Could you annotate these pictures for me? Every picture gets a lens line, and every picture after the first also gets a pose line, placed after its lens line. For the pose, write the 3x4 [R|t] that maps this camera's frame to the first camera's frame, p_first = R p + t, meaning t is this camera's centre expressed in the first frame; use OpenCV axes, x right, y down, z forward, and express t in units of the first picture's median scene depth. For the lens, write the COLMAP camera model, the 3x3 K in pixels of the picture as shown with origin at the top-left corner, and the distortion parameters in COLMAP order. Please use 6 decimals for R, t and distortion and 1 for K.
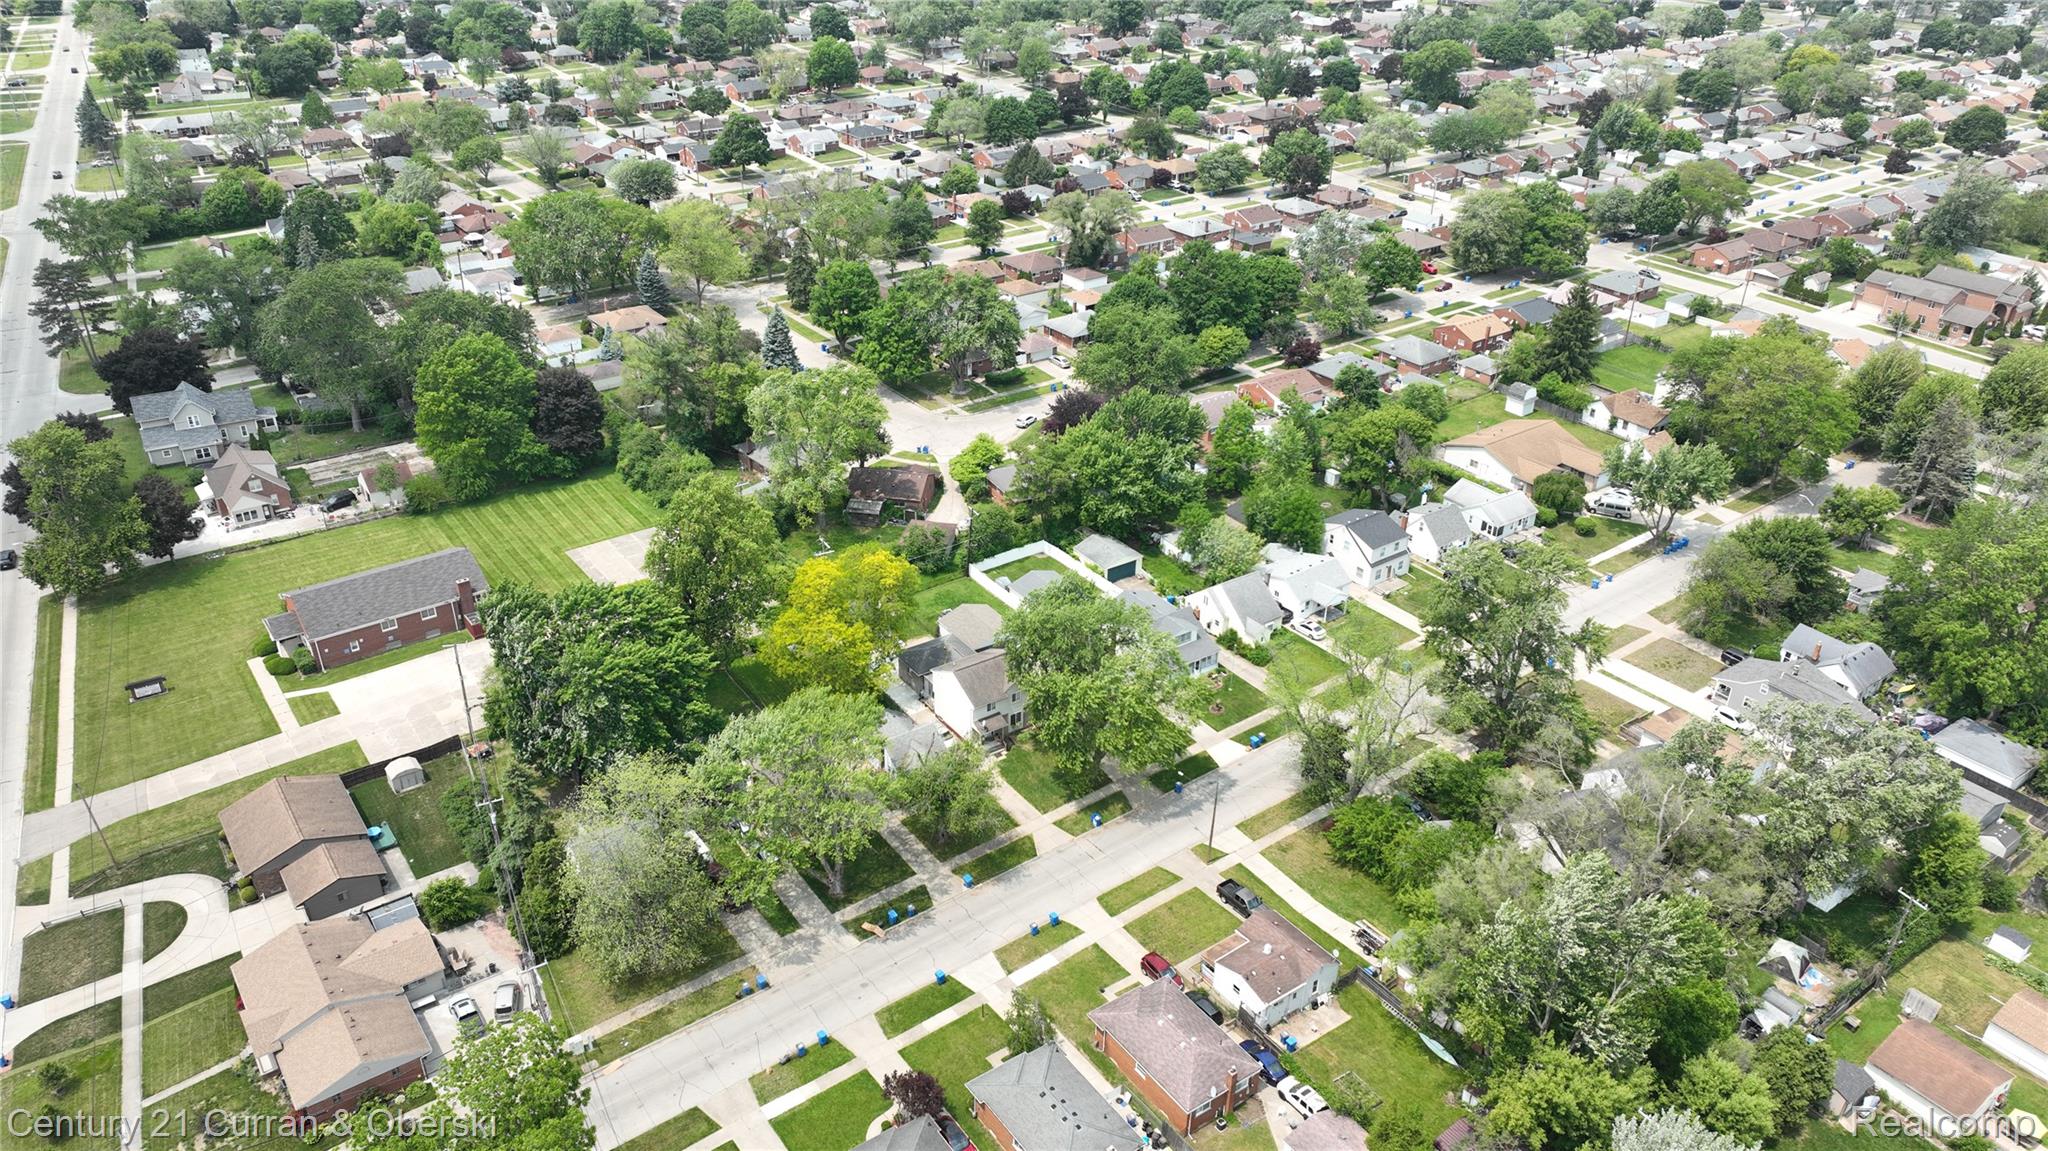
lens RADIAL K [[1430.2, 0, 1024.0], [0, 1430.2, 575.5], [0, 0, 1]] dist [0.003063, 0.011762]
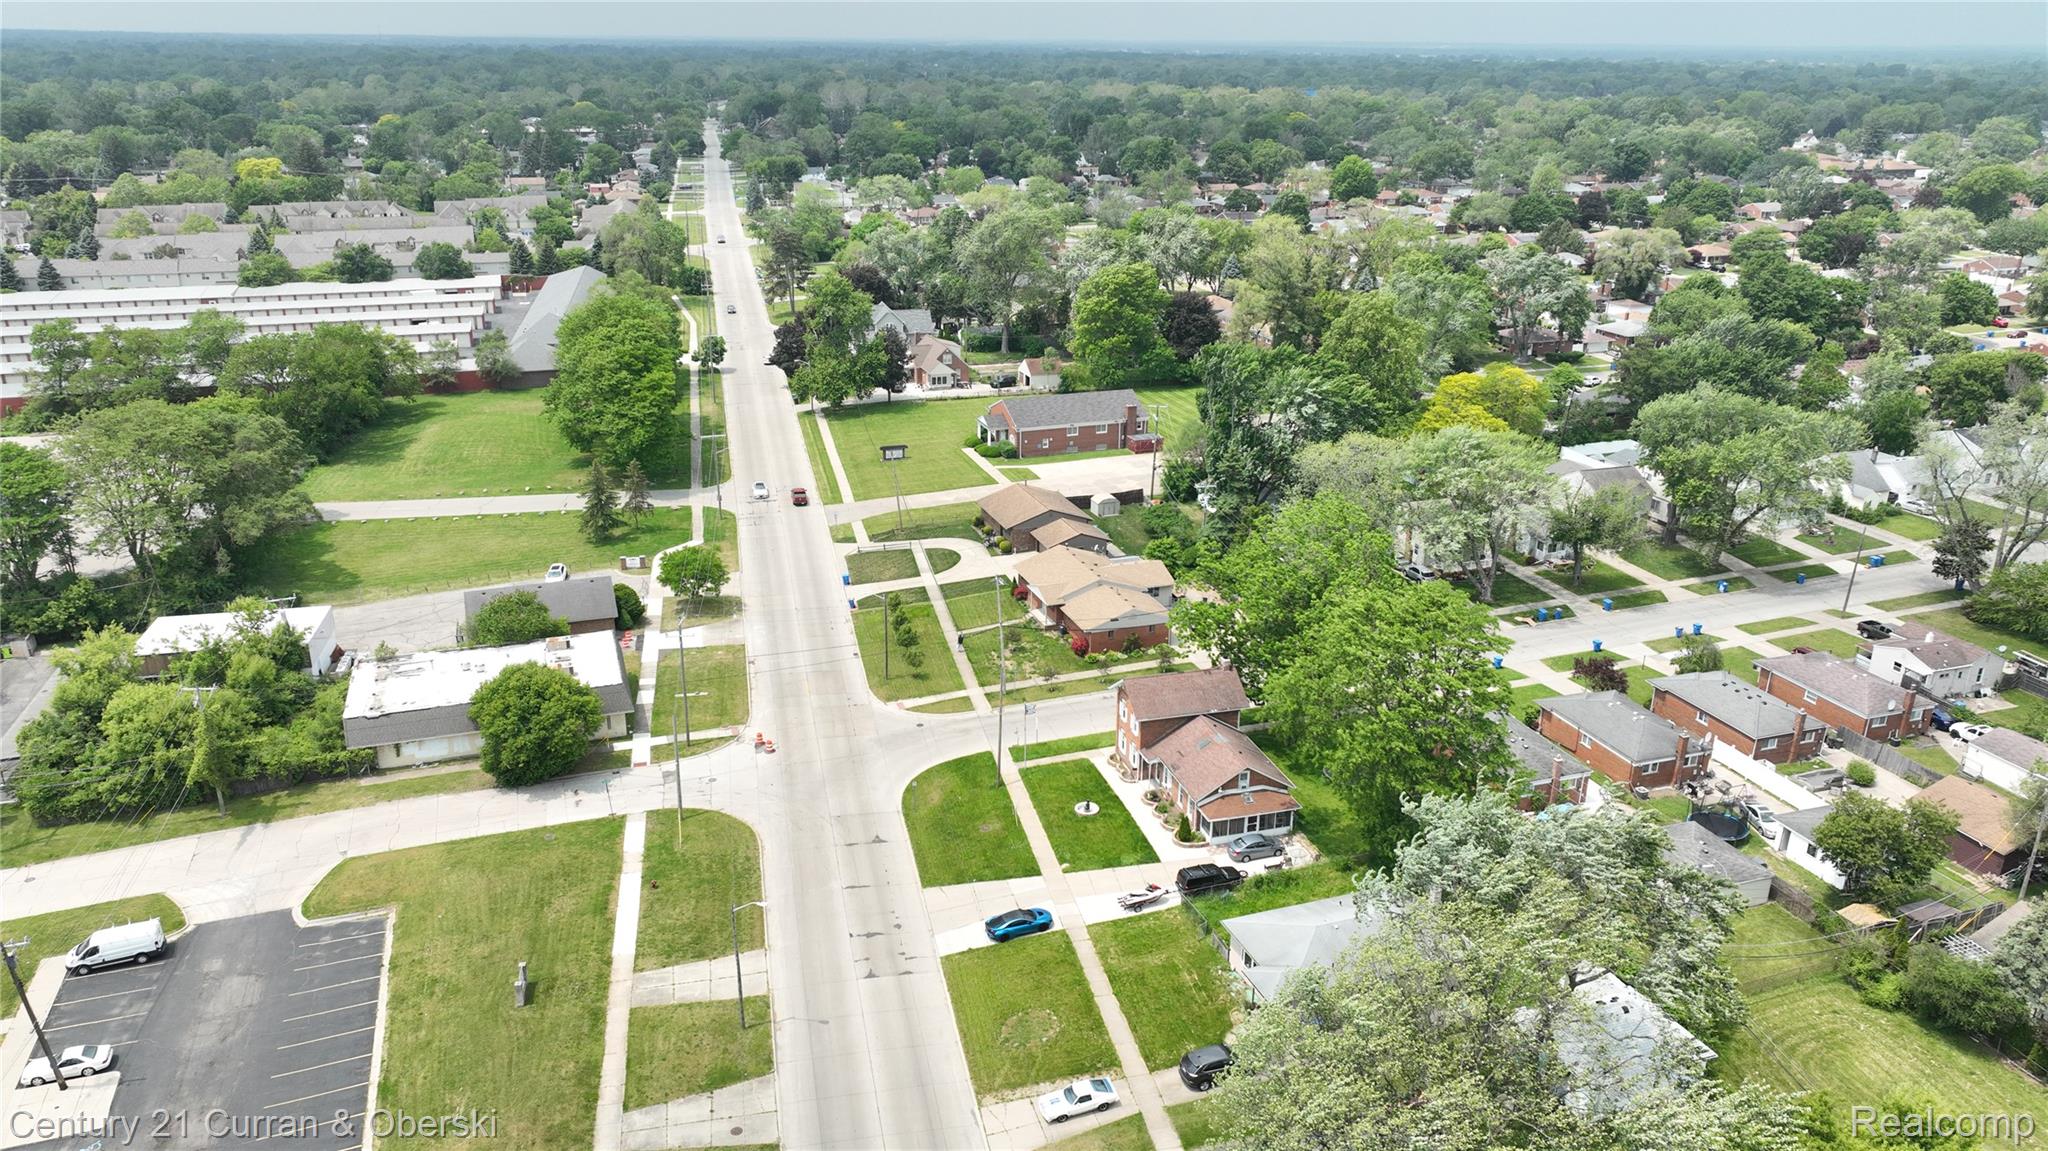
lens RADIAL K [[1430.2, 0, 1024.0], [0, 1430.2, 575.5], [0, 0, 1]] dist [0.003063, 0.011762]
pose [[0.959081, 0.095727, -0.266457, -0.160675], [-0.135819, 0.981310, -0.136320, 0.360423], [0.248427, 0.166932, 0.954158, -0.170918]]
